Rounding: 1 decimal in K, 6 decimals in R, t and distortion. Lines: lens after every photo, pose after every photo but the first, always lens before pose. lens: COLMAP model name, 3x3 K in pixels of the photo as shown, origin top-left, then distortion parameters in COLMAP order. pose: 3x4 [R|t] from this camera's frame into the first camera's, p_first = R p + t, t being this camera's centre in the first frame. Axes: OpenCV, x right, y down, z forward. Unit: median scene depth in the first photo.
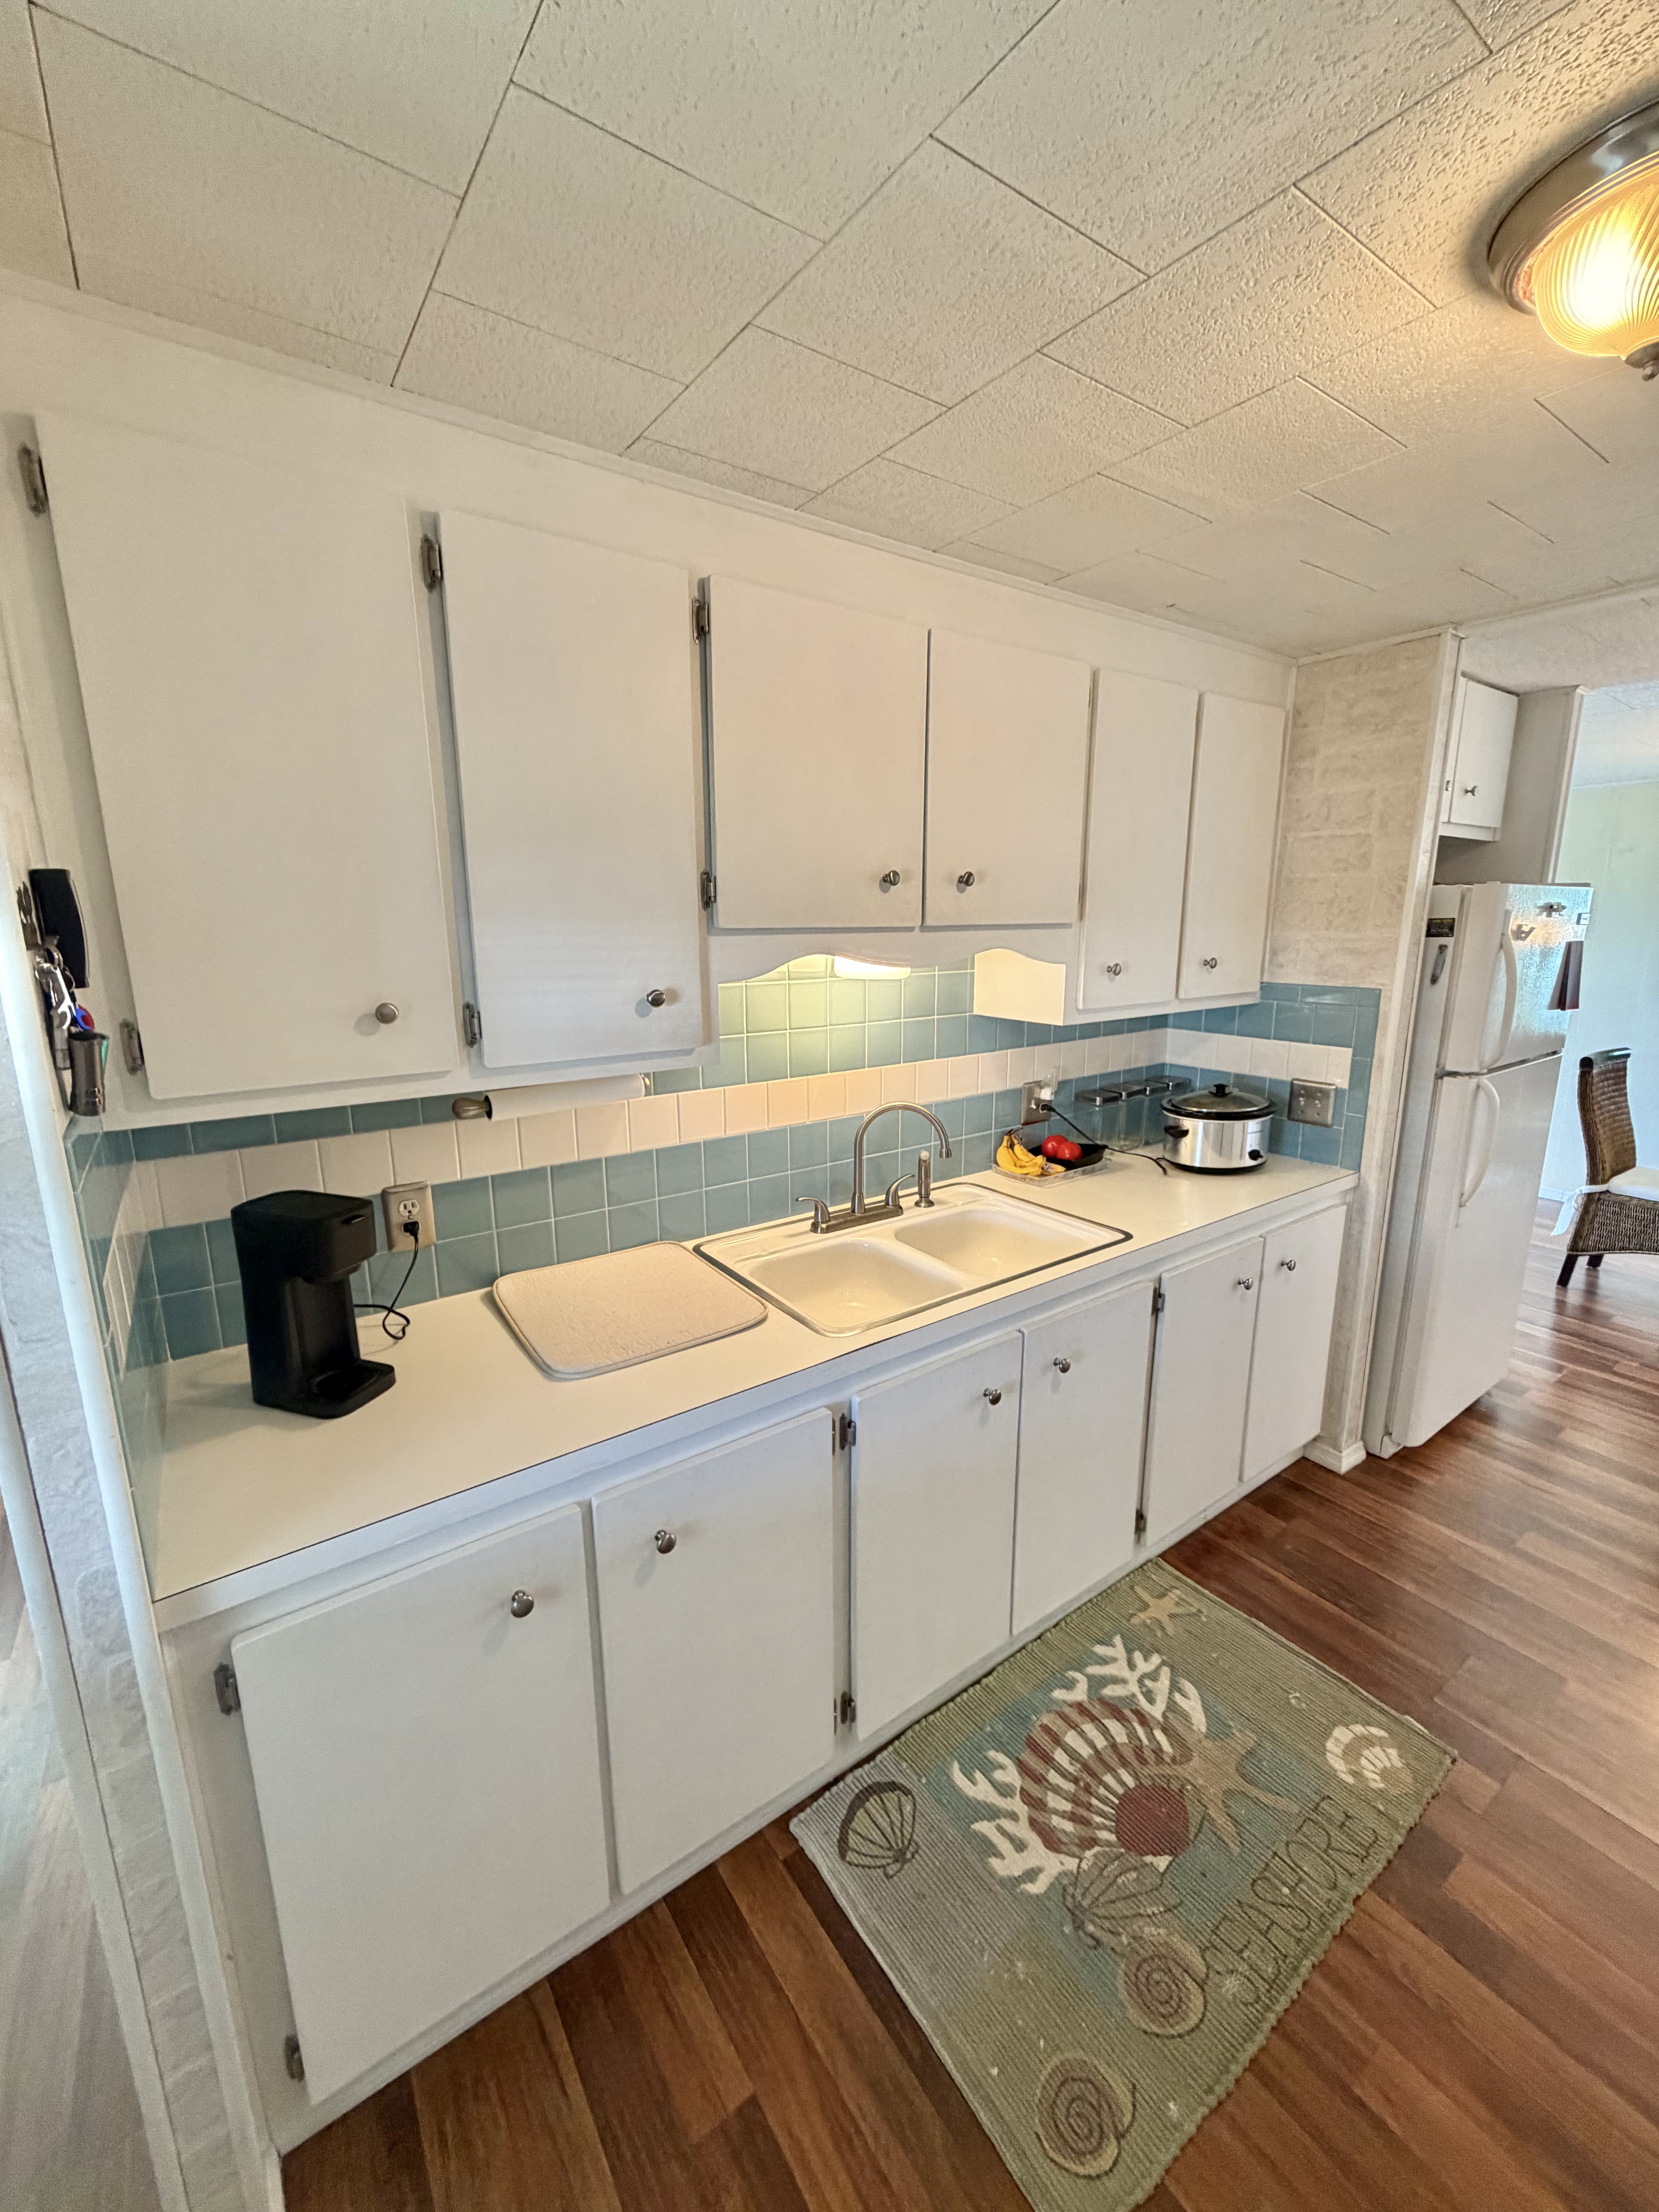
lens RADIAL K [[884.1, 0, 832.0], [0, 884.1, 1103.8], [0, 0, 1]] dist [0.001342, 0.000115]
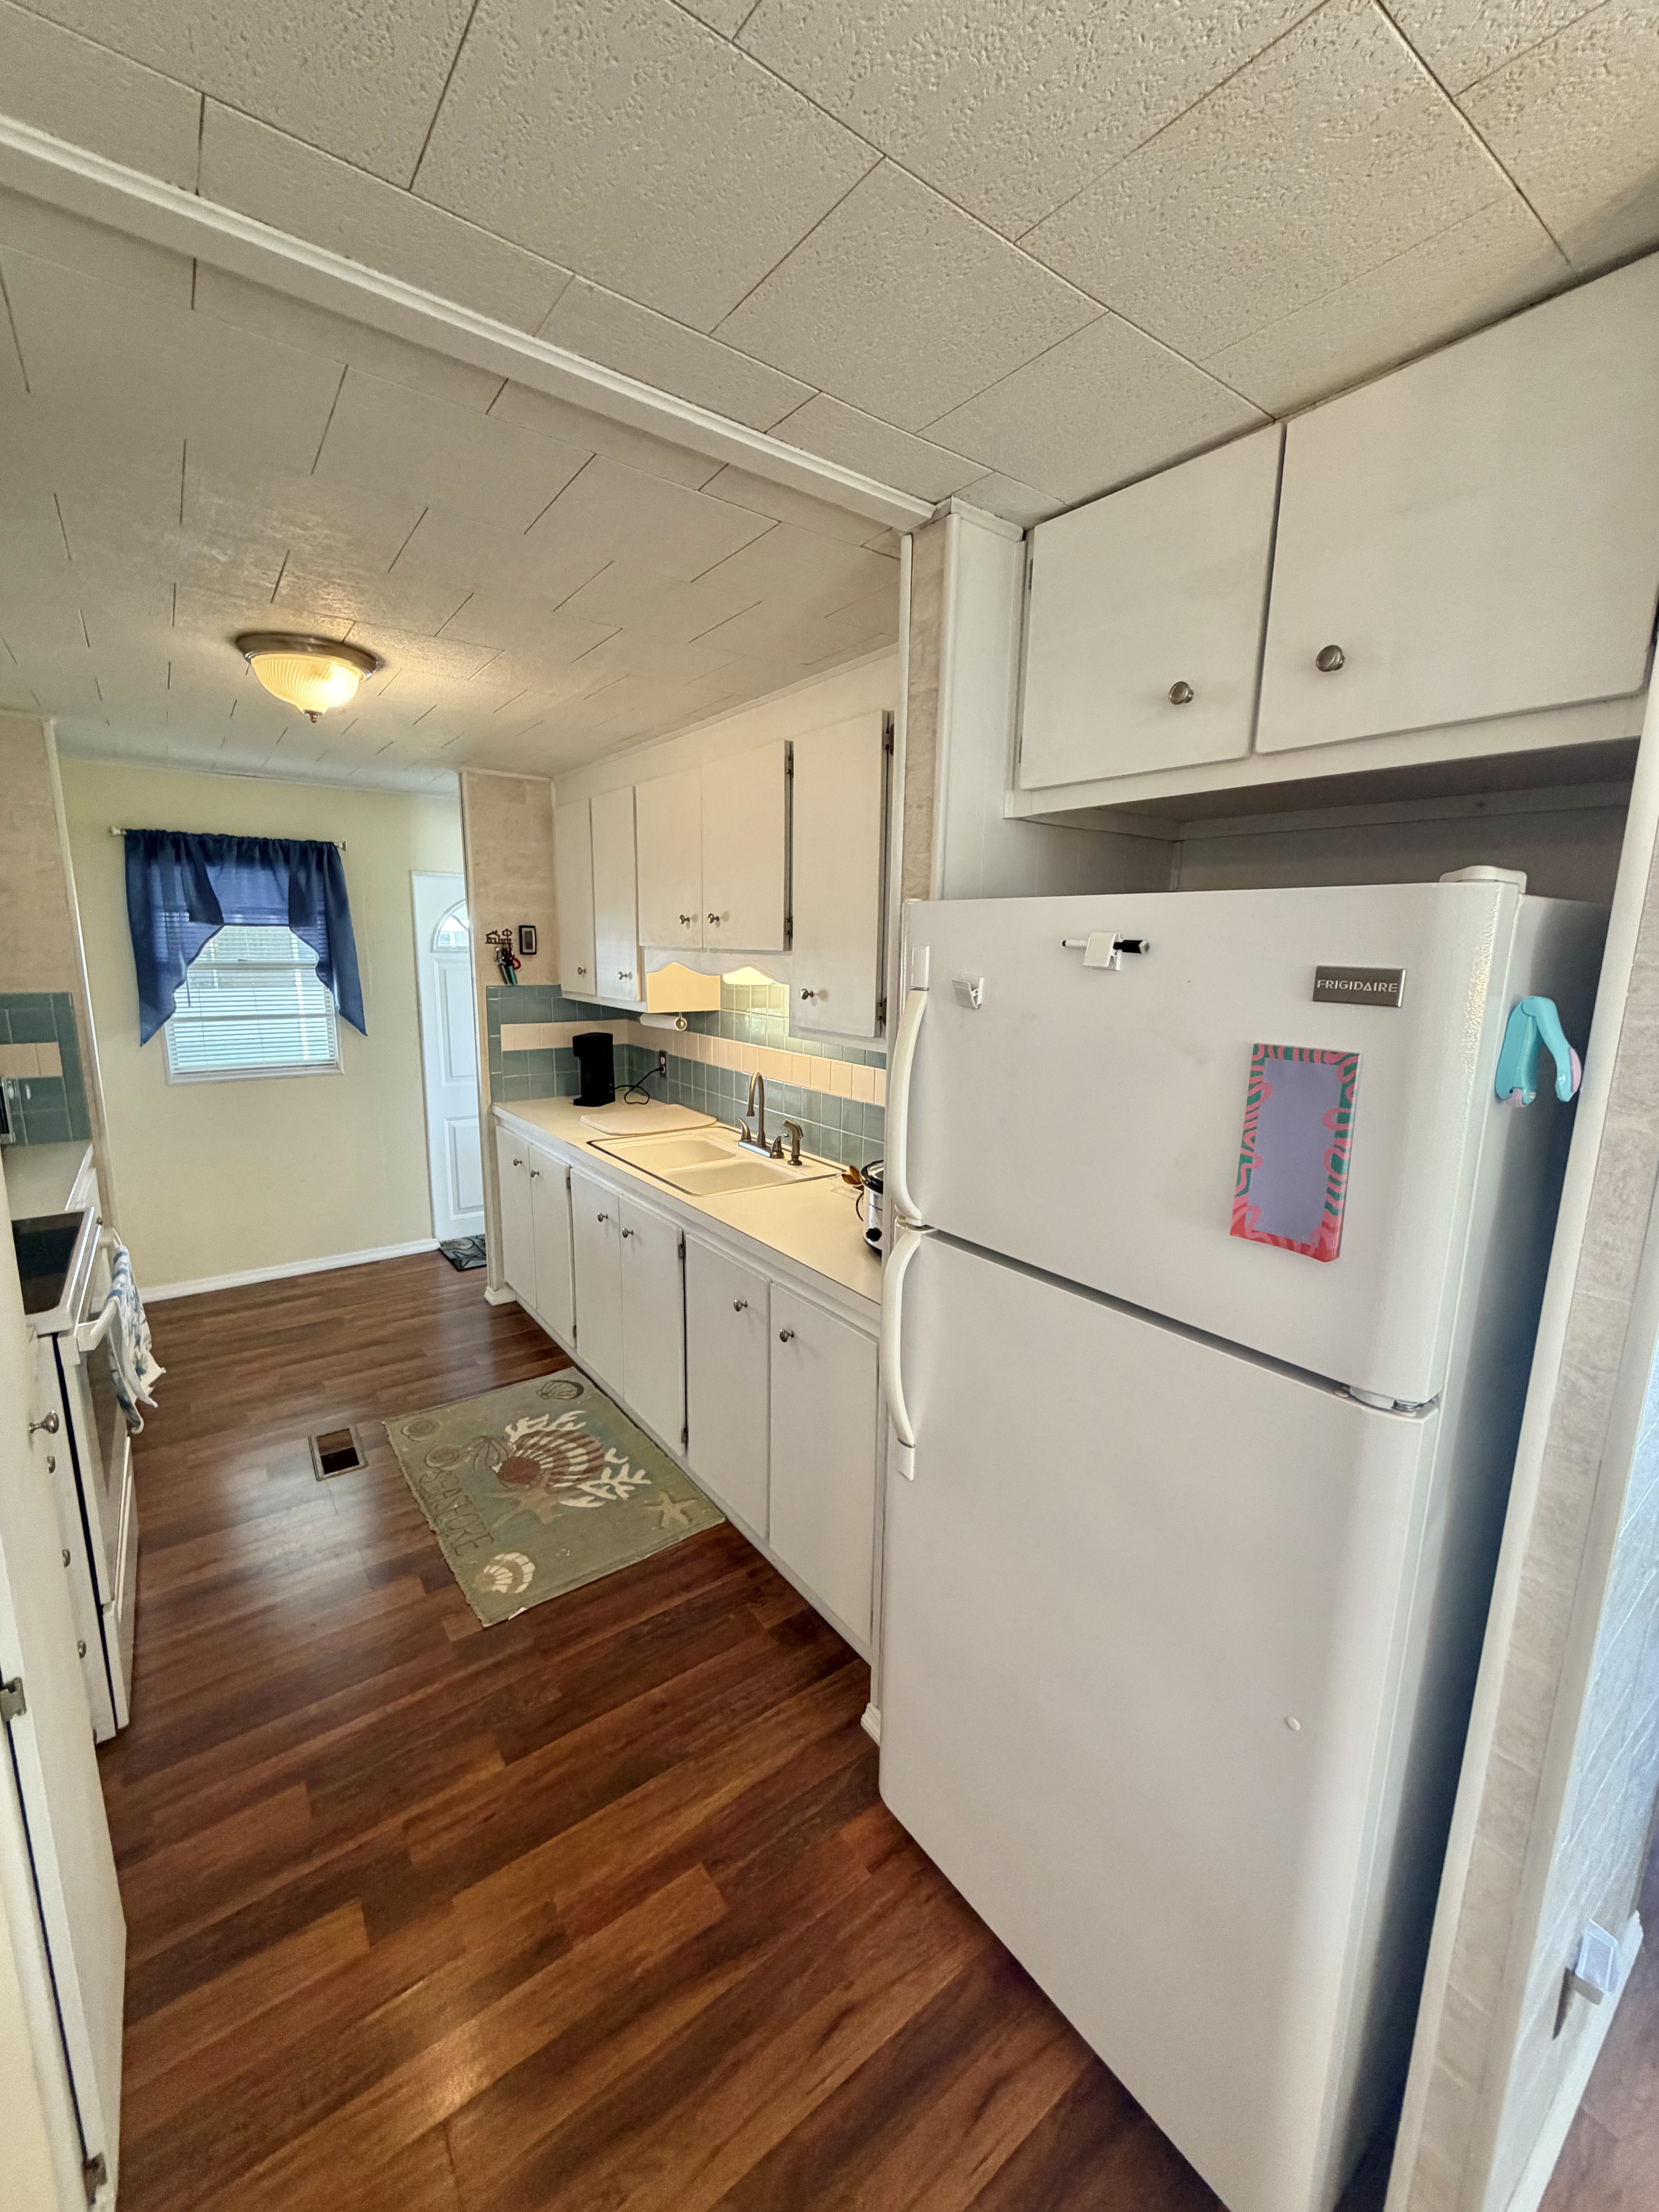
lens RADIAL K [[884.1, 0, 830.4], [0, 884.1, 1101.3], [0, 0, 1]] dist [0.001342, 0.000115]
pose [[0.024011, 0.187033, -0.982060, 1.907617], [-0.233713, 0.956172, 0.176388, -0.300905], [0.972009, 0.225285, 0.066671, 1.310527]]
